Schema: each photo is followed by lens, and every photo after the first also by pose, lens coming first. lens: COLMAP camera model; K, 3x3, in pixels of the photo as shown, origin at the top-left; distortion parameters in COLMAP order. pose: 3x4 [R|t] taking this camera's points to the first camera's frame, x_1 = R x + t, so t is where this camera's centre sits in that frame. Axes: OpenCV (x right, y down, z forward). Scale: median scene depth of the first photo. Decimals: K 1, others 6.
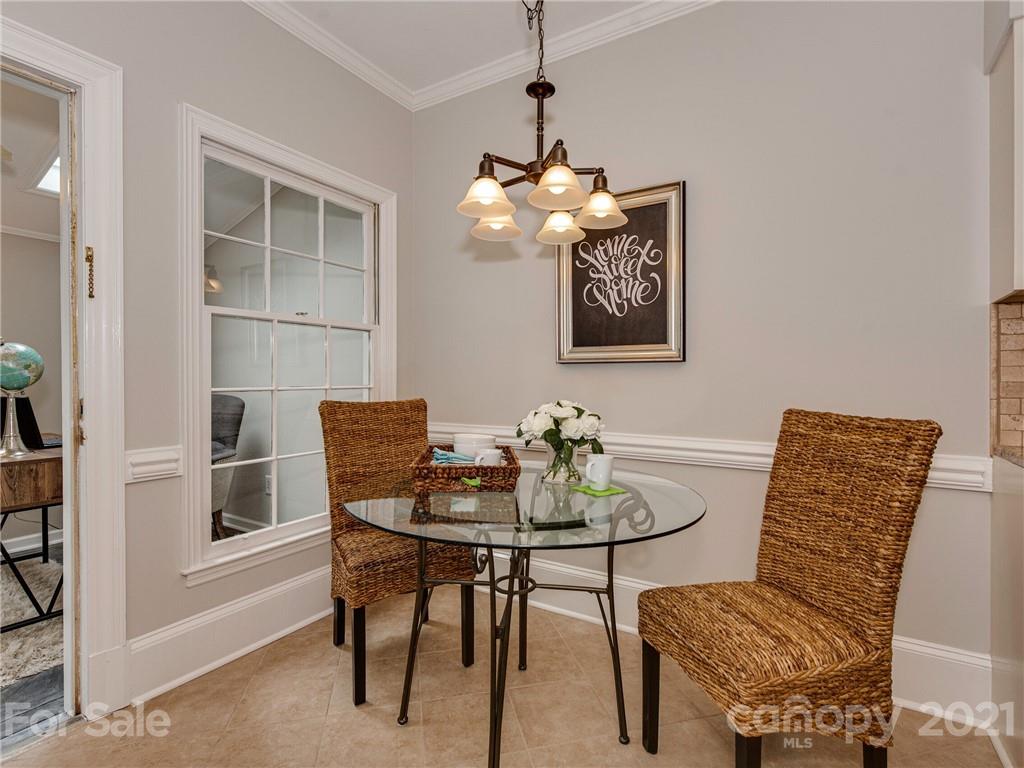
lens RADIAL K [[492.5, 0, 530.0], [0, 492.5, 383.8], [0, 0, 1]] dist [0.000829, -0.002509]
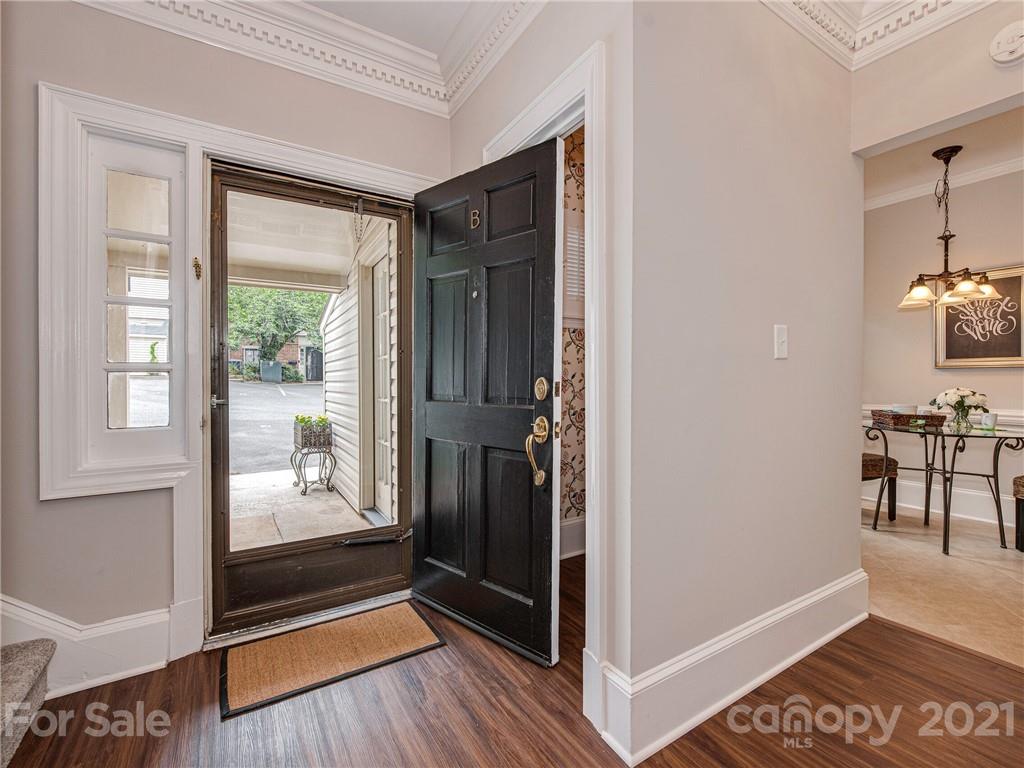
lens RADIAL K [[492.5, 0, 520.2], [0, 492.5, 382.2], [0, 0, 1]] dist [0.000829, -0.002509]
pose [[0.903902, 0.002880, -0.427730, -0.702774], [-0.002225, 0.999995, 0.002031, 0.010257], [0.427733, -0.000884, 0.903904, -1.611584]]
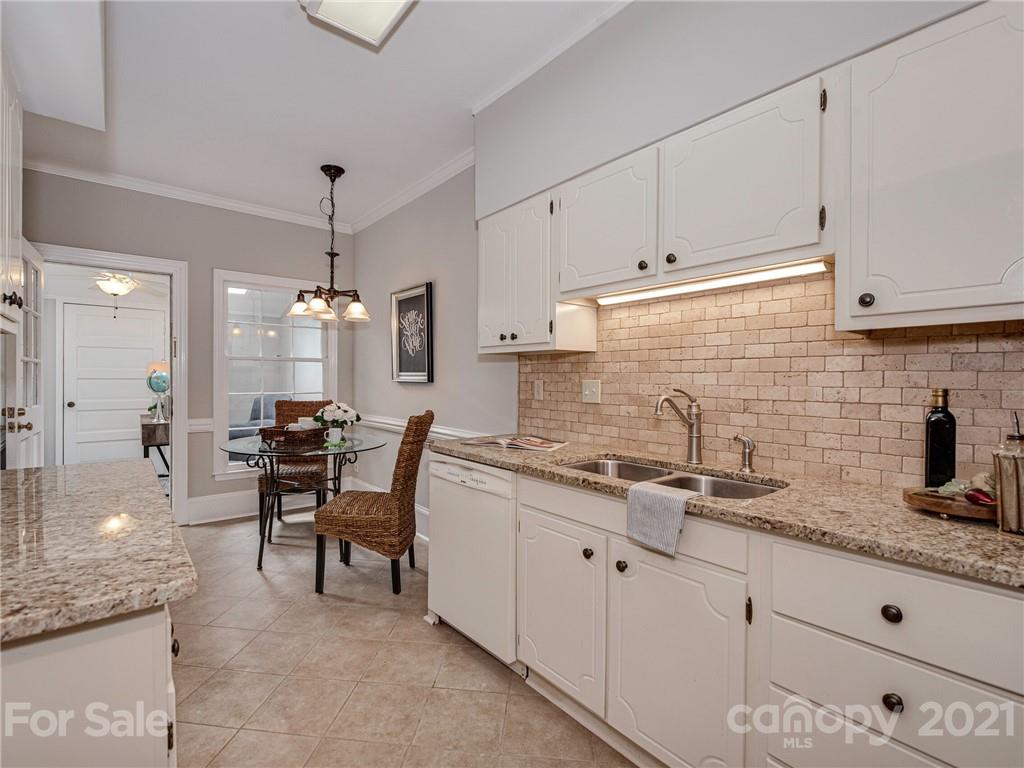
lens RADIAL K [[492.5, 0, 516.8], [0, 492.5, 384.7], [0, 0, 1]] dist [0.000829, -0.002509]
pose [[0.935595, 0.010012, -0.352933, 1.482101], [-0.006669, 0.999921, 0.010688, -0.070274], [0.353012, -0.007646, 0.935588, -0.676245]]
